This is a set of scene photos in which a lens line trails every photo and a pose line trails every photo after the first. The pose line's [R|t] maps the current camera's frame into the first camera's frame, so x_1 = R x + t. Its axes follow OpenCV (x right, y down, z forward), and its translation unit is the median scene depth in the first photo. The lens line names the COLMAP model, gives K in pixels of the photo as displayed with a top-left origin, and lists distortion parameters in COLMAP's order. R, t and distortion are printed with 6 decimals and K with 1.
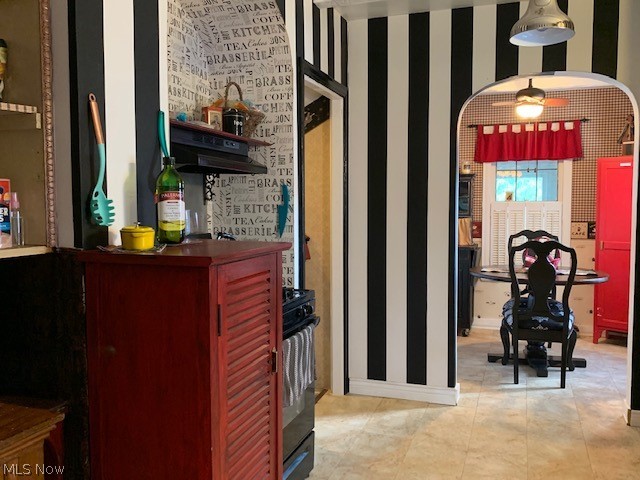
lens RADIAL K [[570.7, 0, 316.2], [0, 570.7, 237.8], [0, 0, 1]] dist [0.052065, -0.102091]
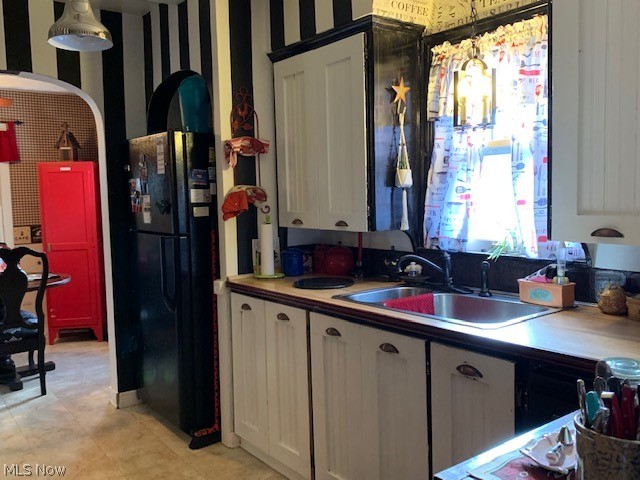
lens RADIAL K [[570.7, 0, 316.2], [0, 570.7, 237.8], [0, 0, 1]] dist [0.052065, -0.102091]
pose [[0.552579, -0.073311, 0.830230, -0.099124], [0.077529, 0.996326, 0.036376, -0.005825], [-0.829846, 0.044267, 0.556233, 0.047186]]
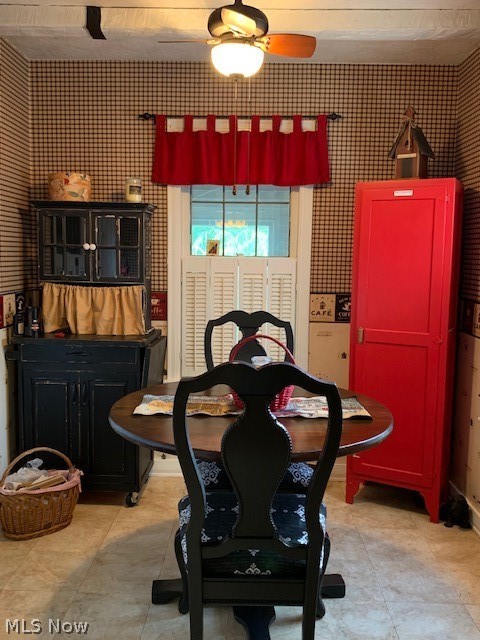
lens RADIAL K [[570.7, 0, 237.7], [0, 570.7, 320.4], [0, 0, 1]] dist [0.052065, -0.102091]
pose [[0.950245, -0.015093, 0.311137, 0.235507], [0.000147, 0.998847, 0.048006, -0.034860], [-0.311502, -0.045572, 0.949152, 0.577444]]
